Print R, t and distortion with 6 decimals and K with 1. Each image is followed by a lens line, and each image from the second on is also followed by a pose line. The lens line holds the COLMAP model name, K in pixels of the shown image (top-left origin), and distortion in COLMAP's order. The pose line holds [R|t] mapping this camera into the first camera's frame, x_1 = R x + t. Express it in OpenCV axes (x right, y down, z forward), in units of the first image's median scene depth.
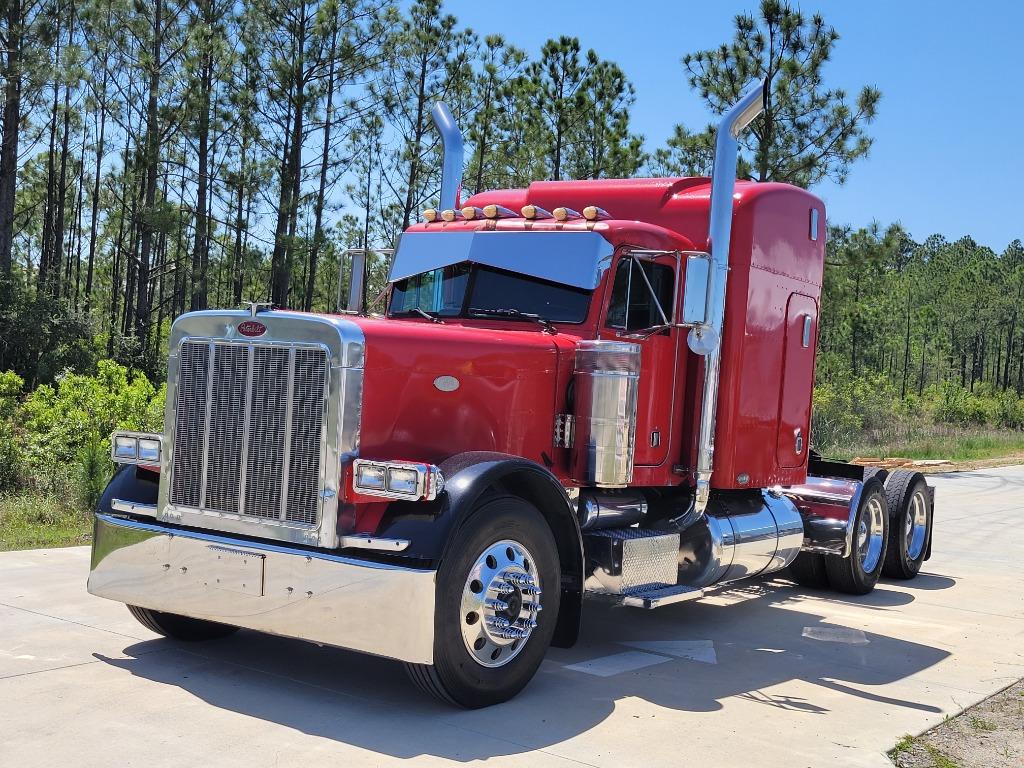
lens RADIAL K [[1303.2, 0, 504.6], [0, 1303.2, 391.3], [0, 0, 1]] dist [0.046941, 0.000000]
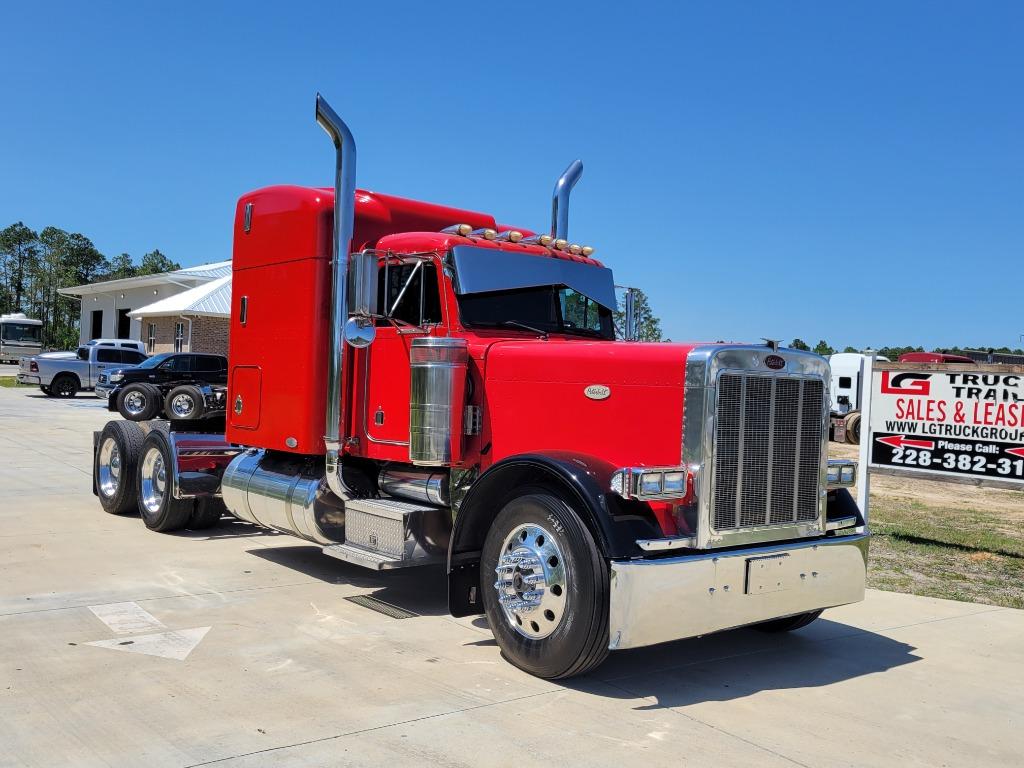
lens RADIAL K [[964.4, 0, 514.6], [0, 964.4, 385.0], [0, 0, 1]] dist [0.039084, 0.000000]
pose [[0.287466, -0.053727, 0.956283, -1.006558], [-0.016661, 0.997994, 0.061079, -0.071607], [-0.957646, -0.033490, 0.285994, 0.915437]]
